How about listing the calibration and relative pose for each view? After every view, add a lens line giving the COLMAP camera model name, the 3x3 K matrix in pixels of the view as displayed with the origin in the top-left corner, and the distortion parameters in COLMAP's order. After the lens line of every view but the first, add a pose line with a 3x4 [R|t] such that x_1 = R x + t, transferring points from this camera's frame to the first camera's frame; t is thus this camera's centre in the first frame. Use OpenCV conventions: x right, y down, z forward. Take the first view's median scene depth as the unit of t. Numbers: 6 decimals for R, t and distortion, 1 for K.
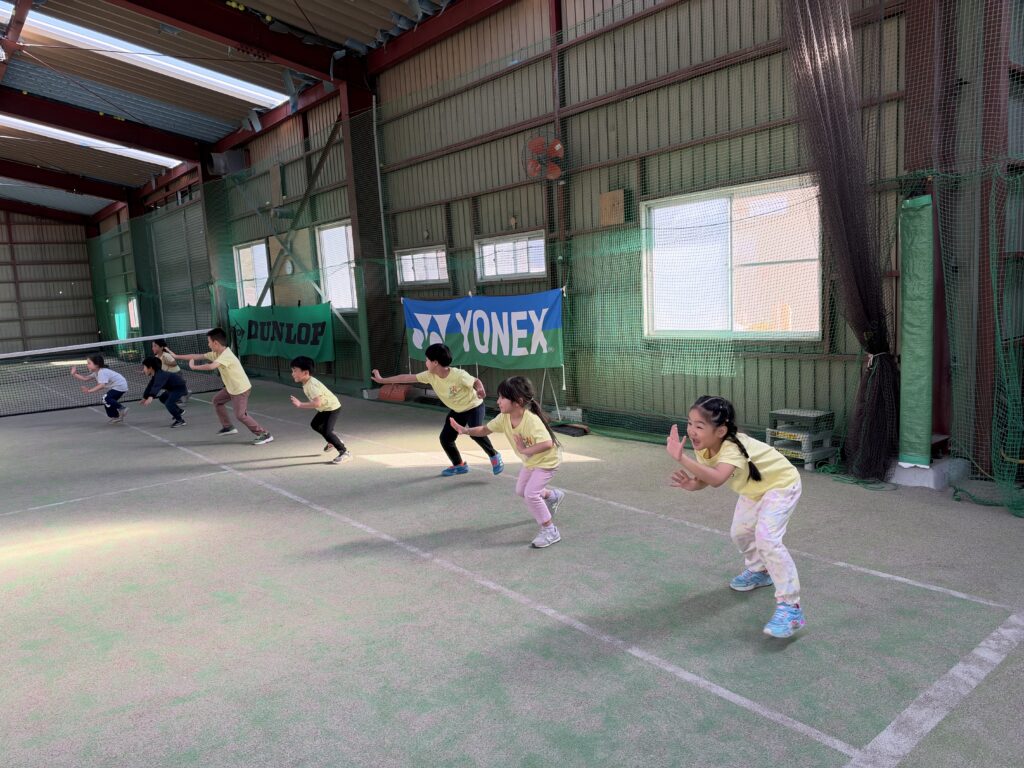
lens RADIAL K [[730.3, 0, 511.3], [0, 730.3, 387.0], [0, 0, 1]] dist [0.096039, -0.146264]
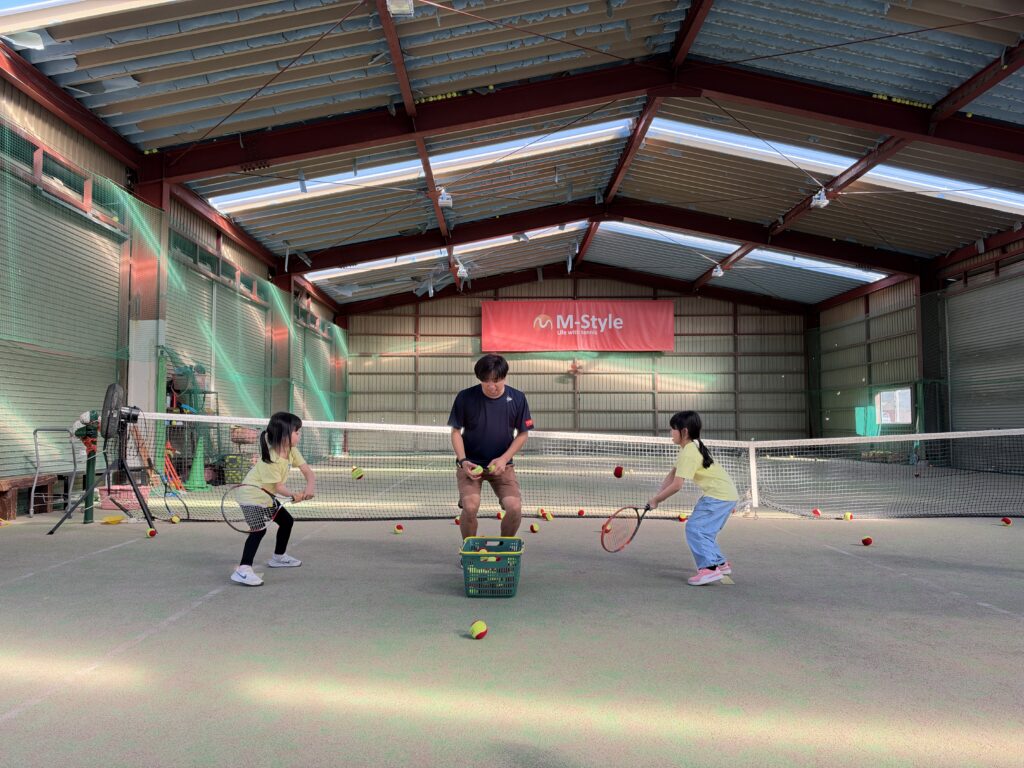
lens RADIAL K [[730.3, 0, 511.3], [0, 730.3, 387.0], [0, 0, 1]] dist [0.096039, -0.146264]
pose [[0.787695, 0.017891, -0.615806, -0.354120], [-0.116630, 0.985833, -0.120544, 0.033881], [0.604925, 0.166773, 0.778622, 0.074611]]
